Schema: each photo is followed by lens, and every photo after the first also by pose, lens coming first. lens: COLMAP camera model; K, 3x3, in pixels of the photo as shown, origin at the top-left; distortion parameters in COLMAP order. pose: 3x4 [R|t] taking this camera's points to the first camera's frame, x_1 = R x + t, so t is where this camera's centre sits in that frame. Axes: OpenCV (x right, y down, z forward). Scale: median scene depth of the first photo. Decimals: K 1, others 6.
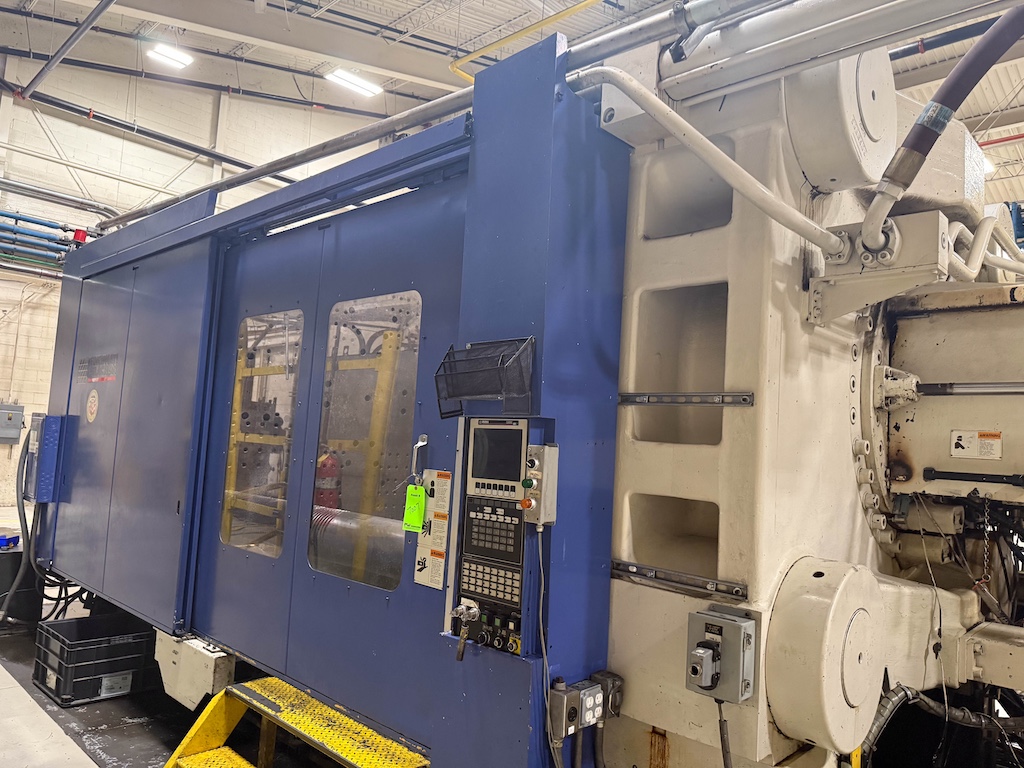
lens RADIAL K [[731.4, 0, 519.0], [0, 731.4, 382.4], [0, 0, 1]] dist [0.018908, -0.026728]
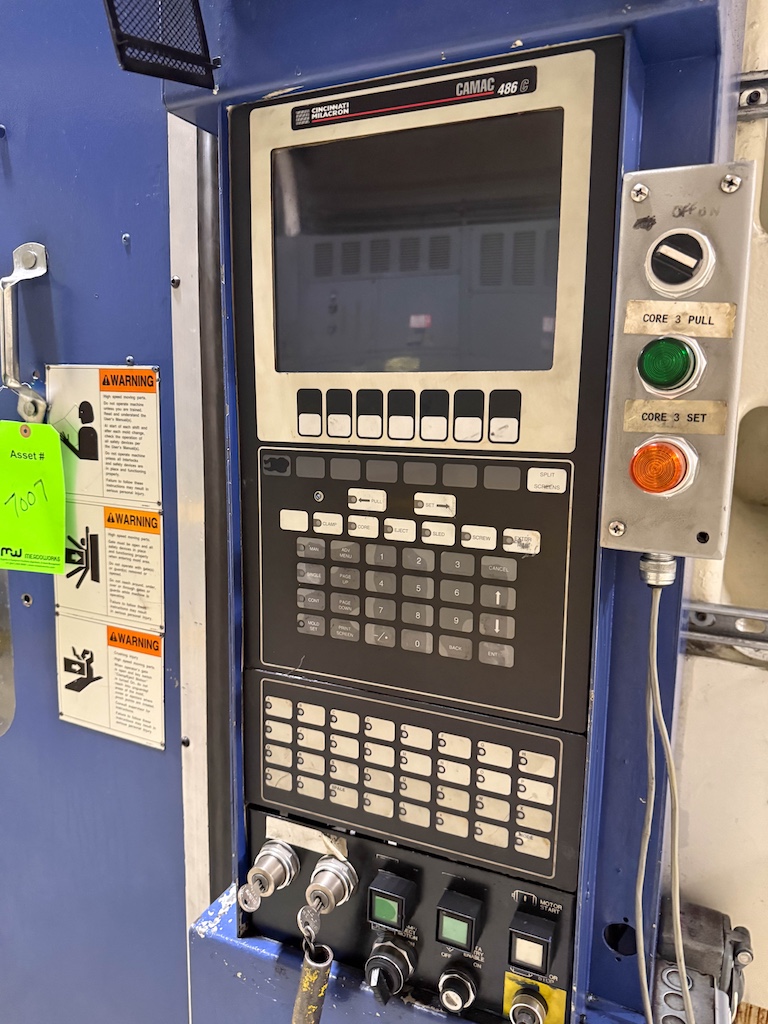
lens RADIAL K [[731.4, 0, 383.3], [0, 731.4, 518.2], [0, 0, 1]] dist [0.018908, -0.026728]
pose [[0.947734, -0.091511, 0.305656, -0.111019], [0.007823, 0.964363, 0.264467, 0.114930], [-0.318965, -0.248253, 0.914676, 0.766720]]
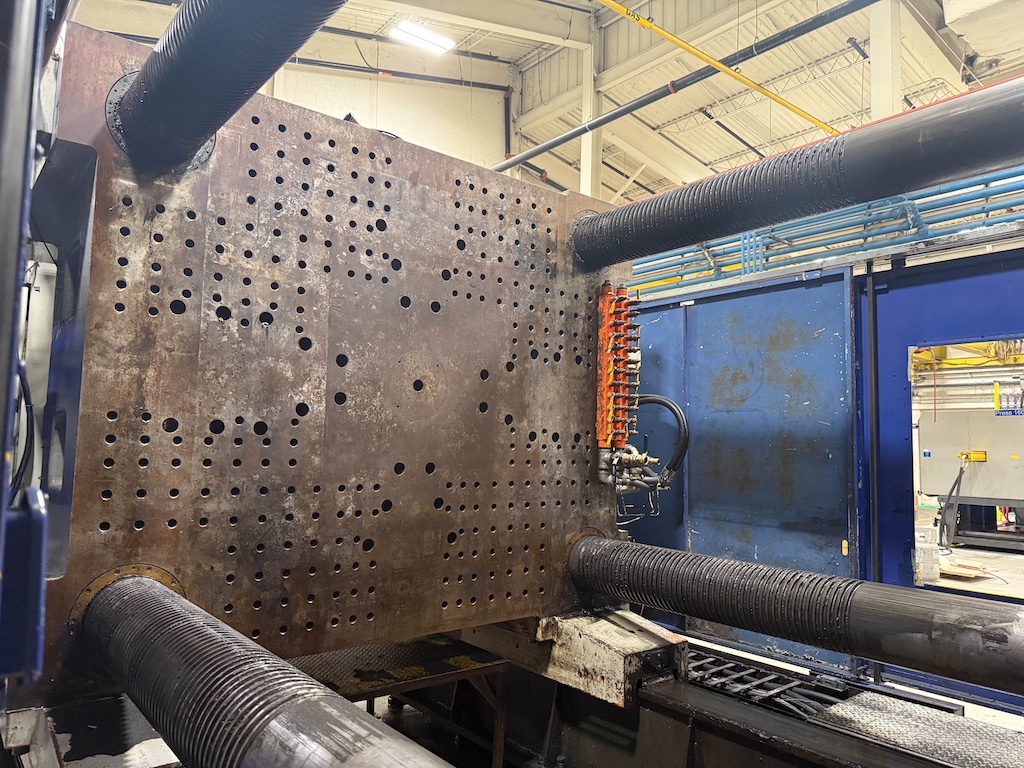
lens RADIAL K [[731.4, 0, 512.5], [0, 731.4, 383.6], [0, 0, 1]] dist [0.018908, -0.026728]
pose [[0.989884, -0.045268, -0.134465, -0.066651], [0.044897, 0.998975, -0.005791, 0.028210], [0.134589, -0.000304, 0.990901, 0.498826]]
